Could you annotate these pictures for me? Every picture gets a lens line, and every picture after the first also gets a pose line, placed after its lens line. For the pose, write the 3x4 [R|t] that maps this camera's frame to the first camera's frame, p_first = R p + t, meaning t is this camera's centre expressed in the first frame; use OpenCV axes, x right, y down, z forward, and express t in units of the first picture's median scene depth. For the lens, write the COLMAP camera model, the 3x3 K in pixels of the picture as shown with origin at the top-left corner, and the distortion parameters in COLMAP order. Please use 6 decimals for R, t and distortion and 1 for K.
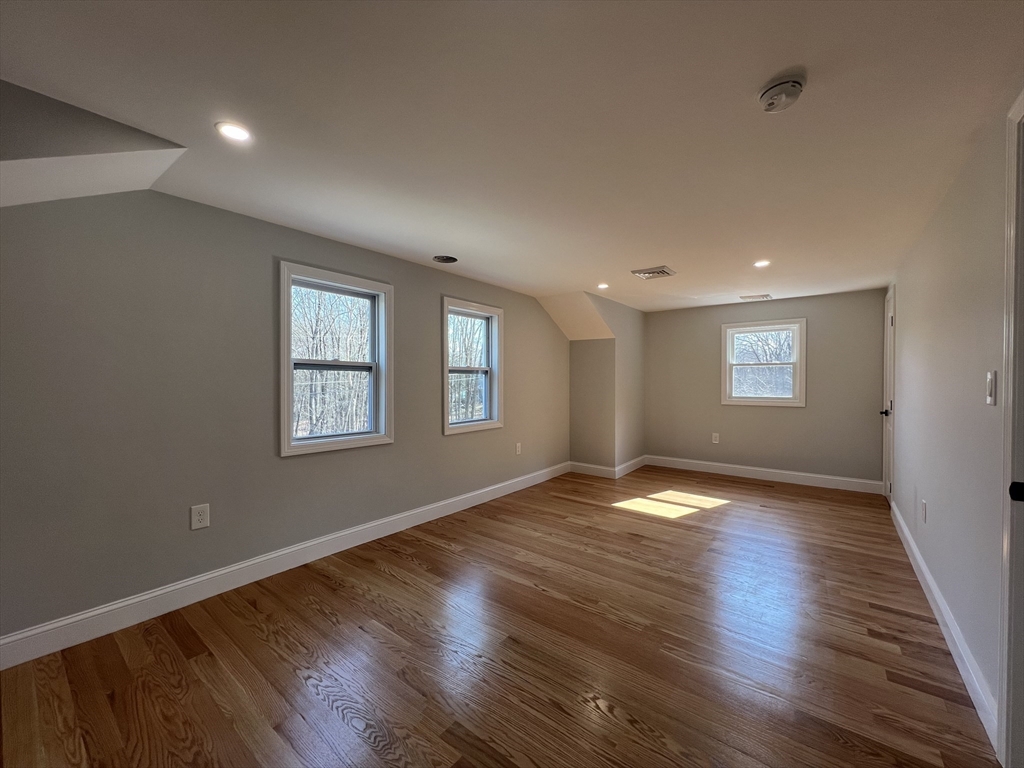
lens RADIAL K [[410.7, 0, 512.6], [0, 410.7, 377.2], [0, 0, 1]] dist [-0.002806, 0.001127]
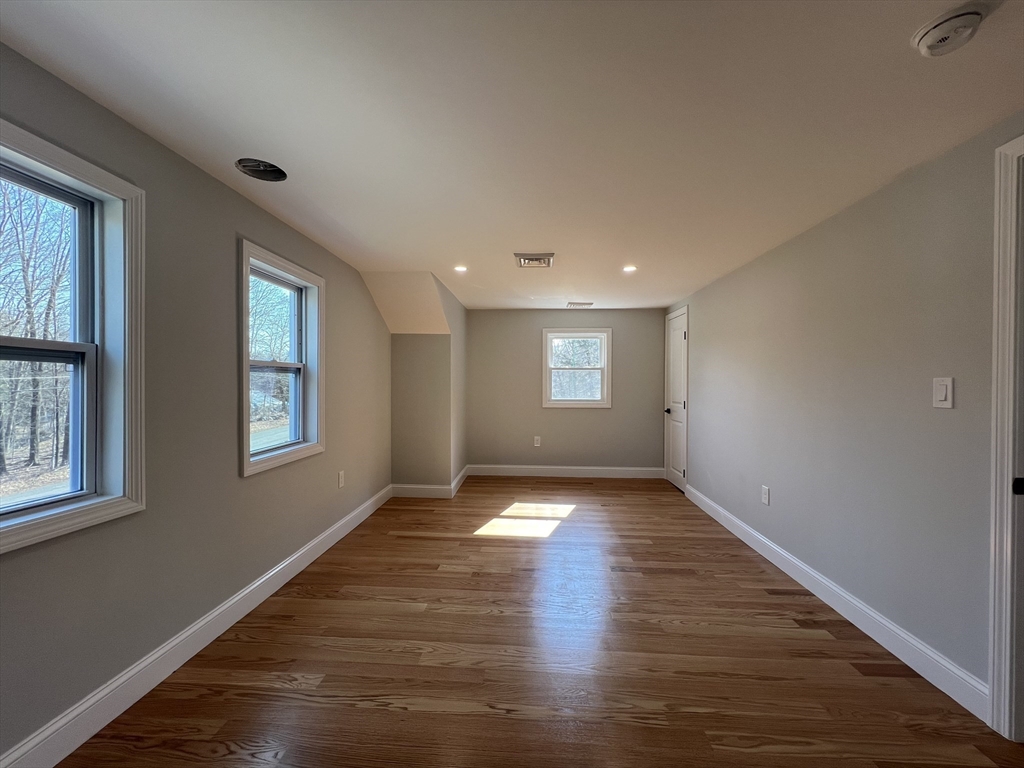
lens RADIAL K [[410.7, 0, 514.3], [0, 410.7, 380.4], [0, 0, 1]] dist [-0.002806, 0.001127]
pose [[0.818004, 0.007453, 0.575164, -0.183704], [-0.008928, 0.999960, -0.000259, 0.000858], [-0.575143, -0.004923, 0.818038, 0.298438]]
